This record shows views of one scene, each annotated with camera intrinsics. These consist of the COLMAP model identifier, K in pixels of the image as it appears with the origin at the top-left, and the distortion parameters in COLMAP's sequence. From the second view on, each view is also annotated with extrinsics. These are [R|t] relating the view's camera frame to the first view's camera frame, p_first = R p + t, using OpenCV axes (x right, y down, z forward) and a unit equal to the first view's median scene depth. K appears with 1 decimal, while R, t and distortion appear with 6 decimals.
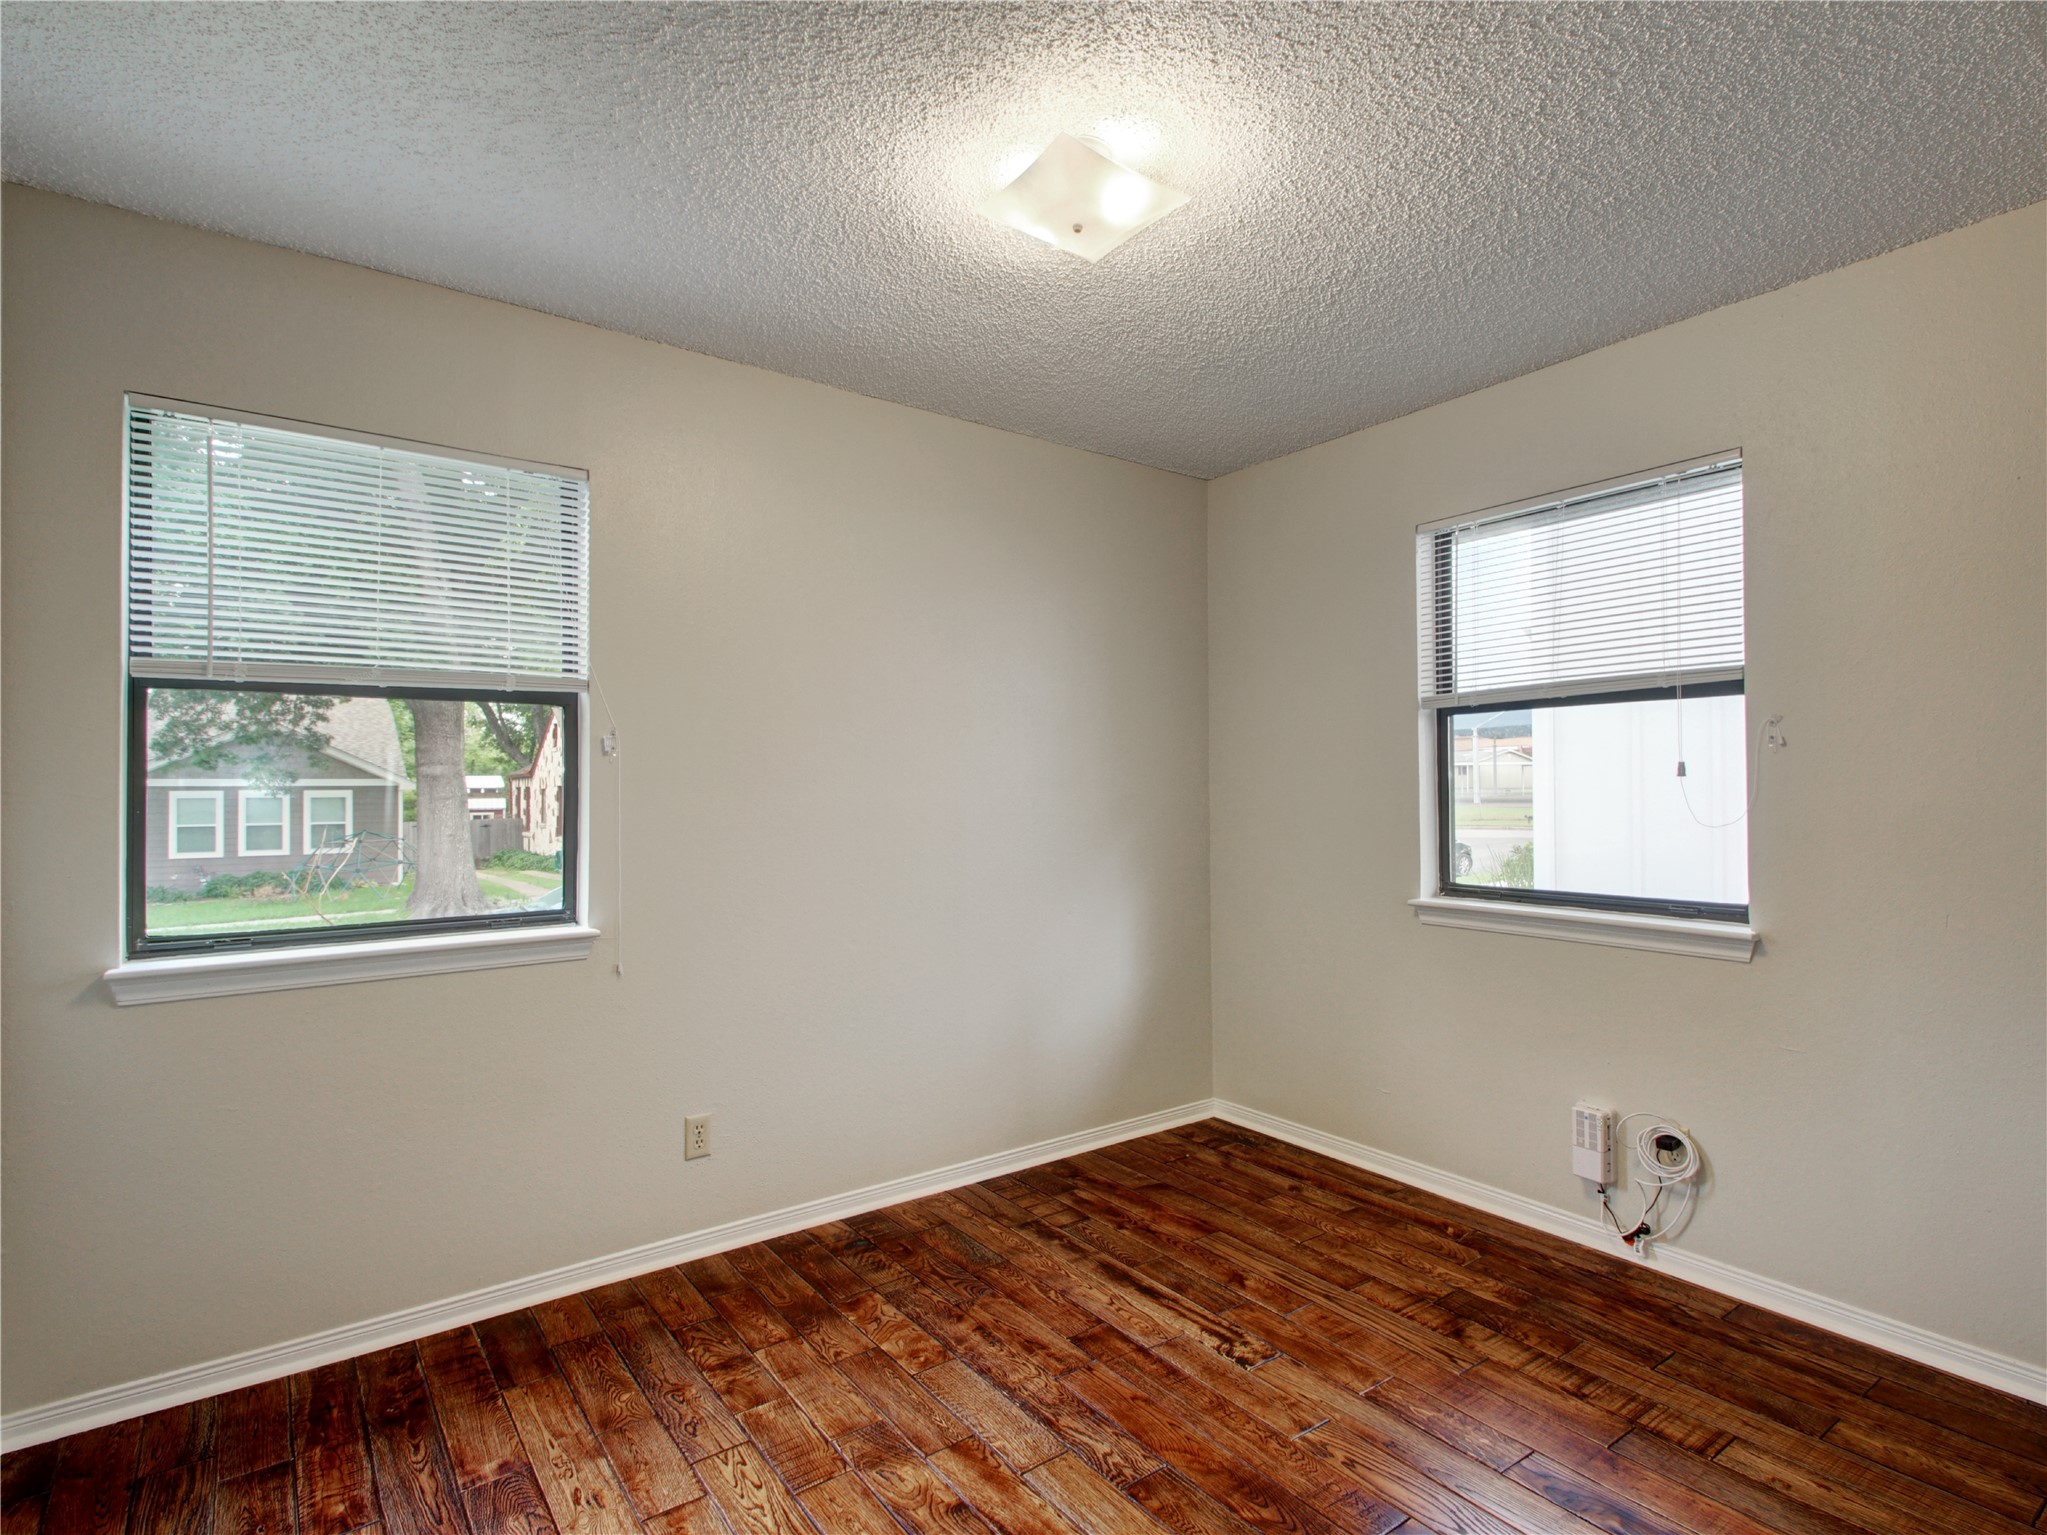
lens RADIAL K [[1041.4, 0, 1038.6], [0, 1041.4, 771.8], [0, 0, 1]] dist [0.031720, -0.015301]
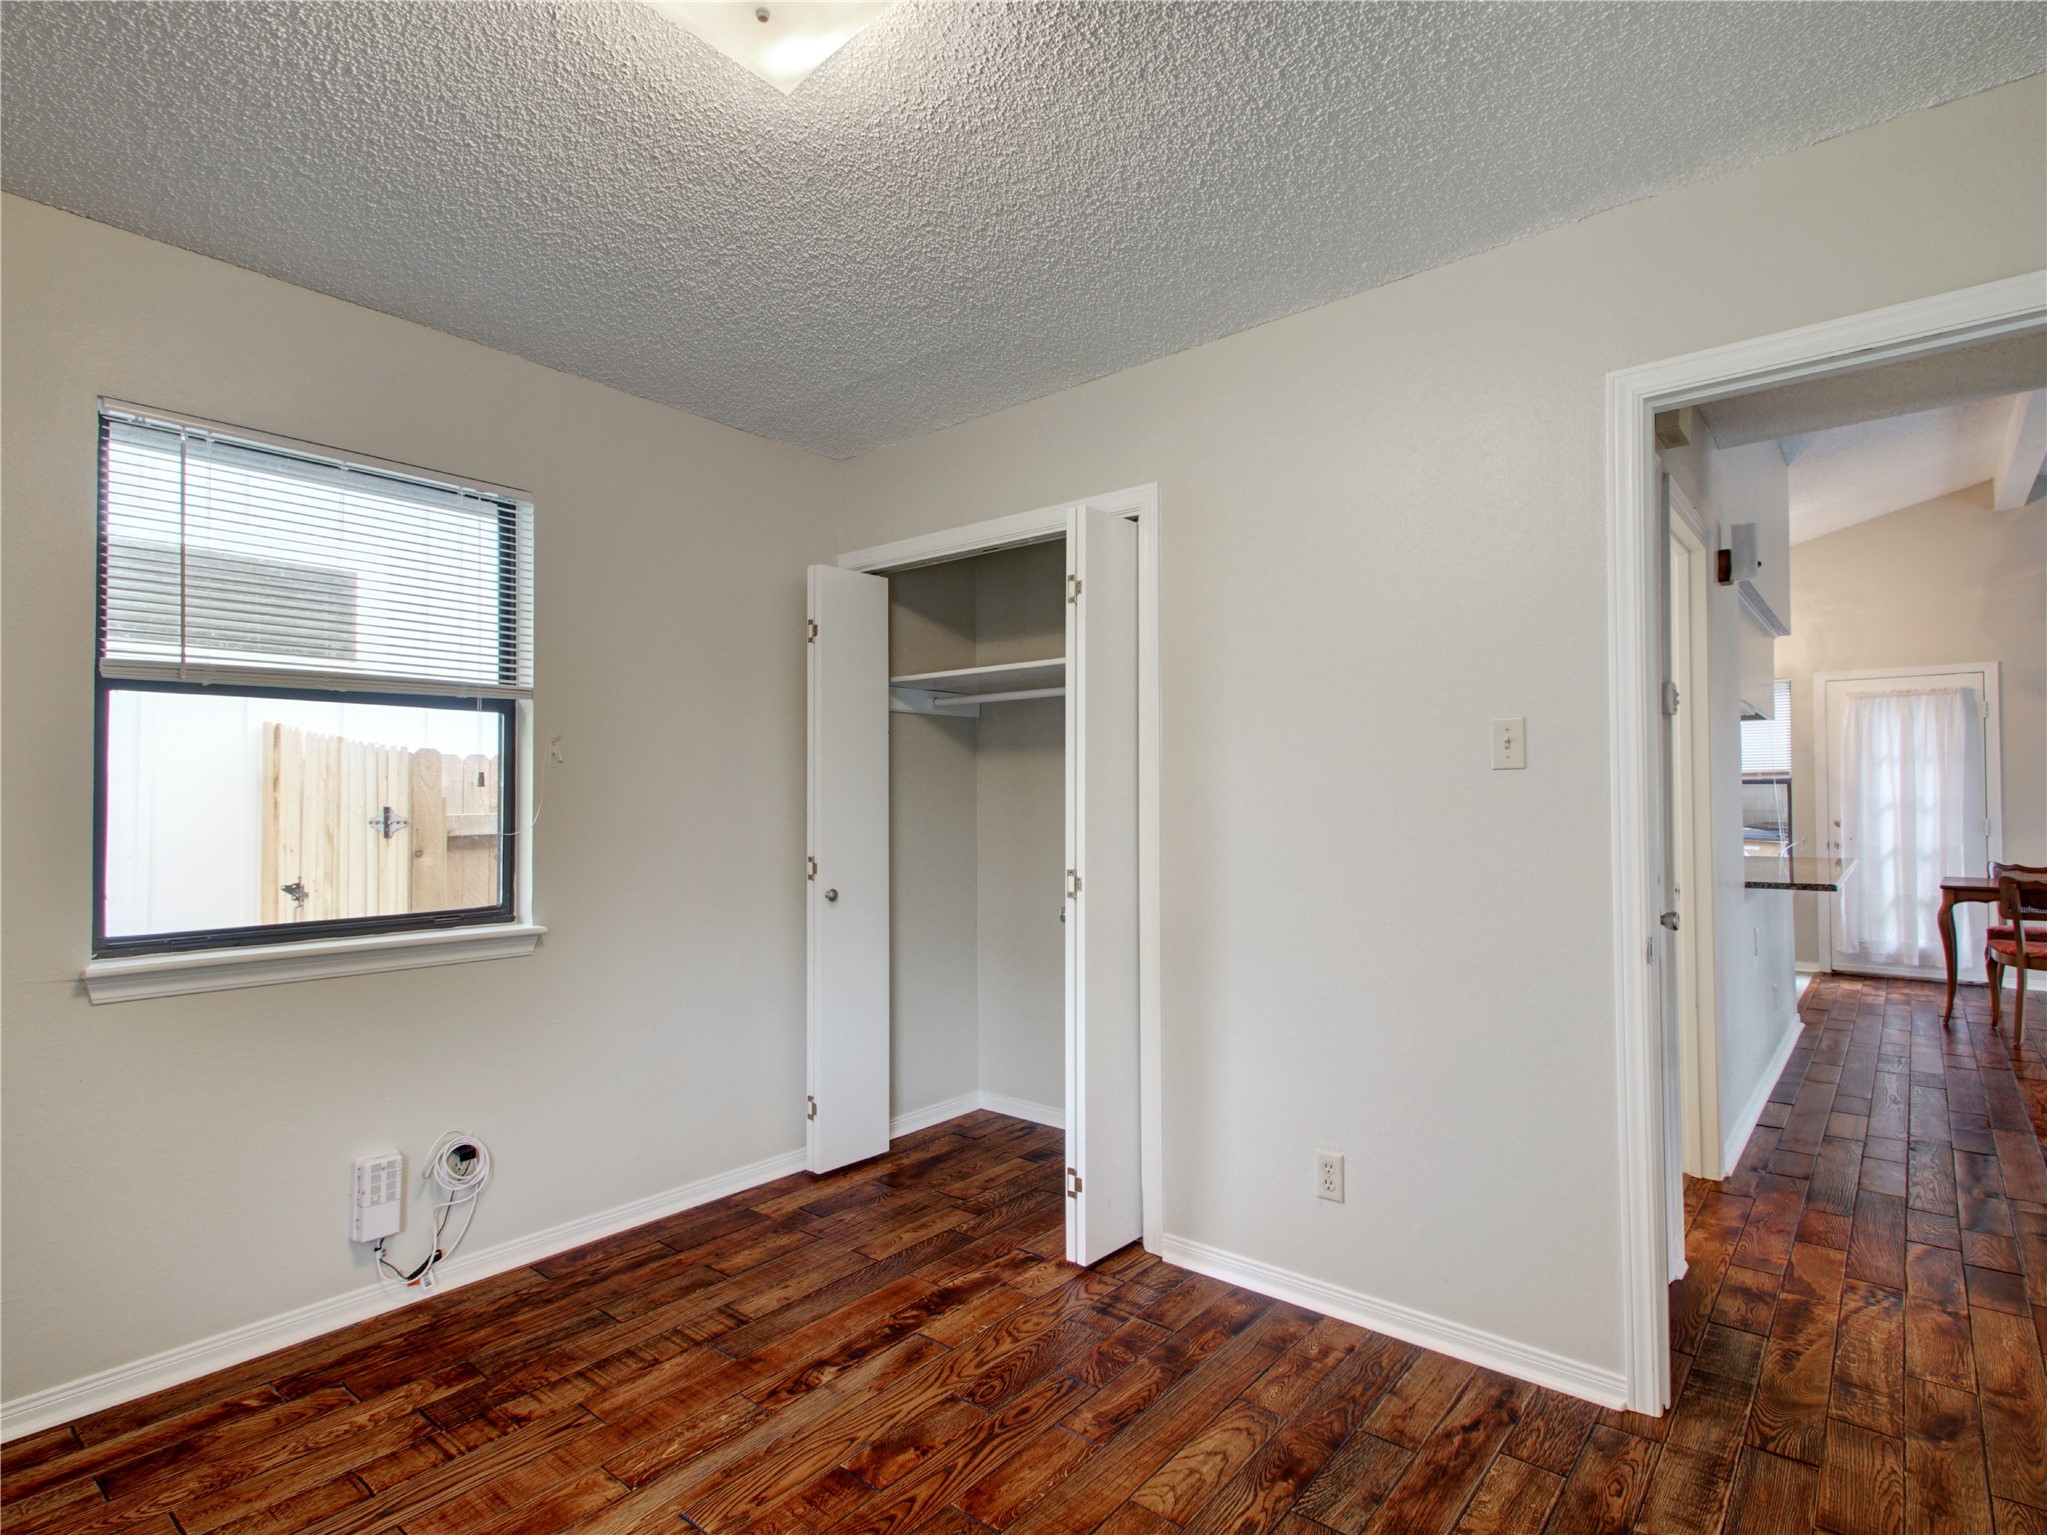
lens RADIAL K [[1041.4, 0, 1038.6], [0, 1041.4, 771.8], [0, 0, 1]] dist [0.031720, -0.015301]
pose [[-0.254494, 0.034741, 0.966450, -0.542649], [-0.012830, 0.999145, -0.039295, 0.024169], [-0.966989, -0.022400, -0.253830, 0.768730]]
